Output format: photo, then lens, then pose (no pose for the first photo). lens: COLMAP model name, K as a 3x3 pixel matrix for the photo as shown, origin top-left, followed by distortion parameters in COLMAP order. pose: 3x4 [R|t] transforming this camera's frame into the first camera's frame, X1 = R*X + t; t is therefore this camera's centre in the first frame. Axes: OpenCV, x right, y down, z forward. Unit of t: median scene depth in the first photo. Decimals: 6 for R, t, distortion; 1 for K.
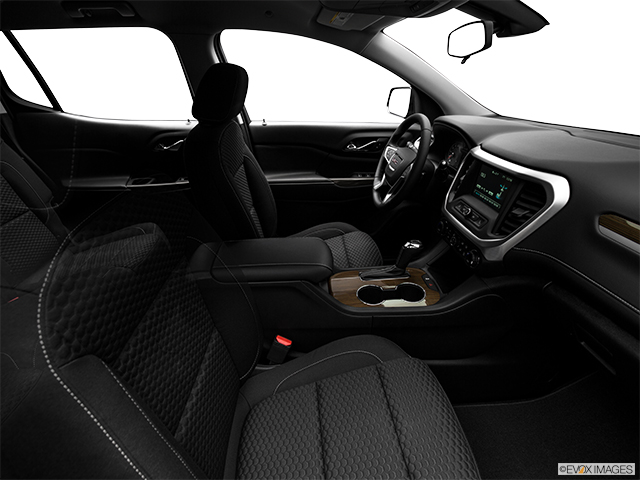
lens RADIAL K [[365.6, 0, 298.0], [0, 365.6, 238.3], [0, 0, 1]] dist [0.002742, 0.001565]
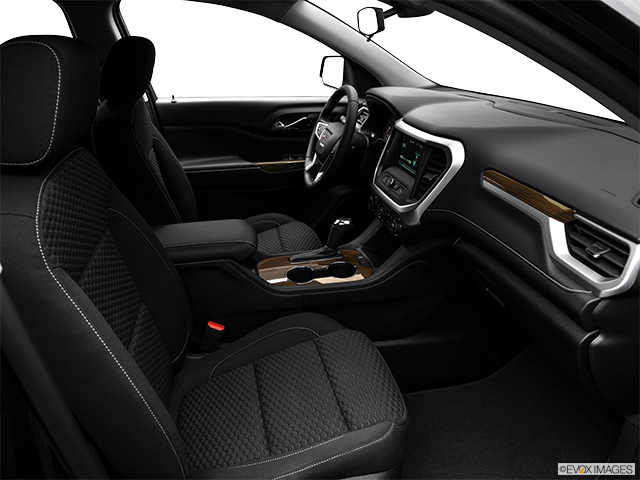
lens RADIAL K [[471.0, 0, 320.0], [0, 471.0, 240.0], [0, 0, 1]] dist [-0.008508, -0.001734]
pose [[0.977766, -0.080427, 0.193662, 0.005105], [0.082932, 0.996543, -0.004852, 0.060919], [-0.192603, 0.020805, 0.981056, -0.186614]]
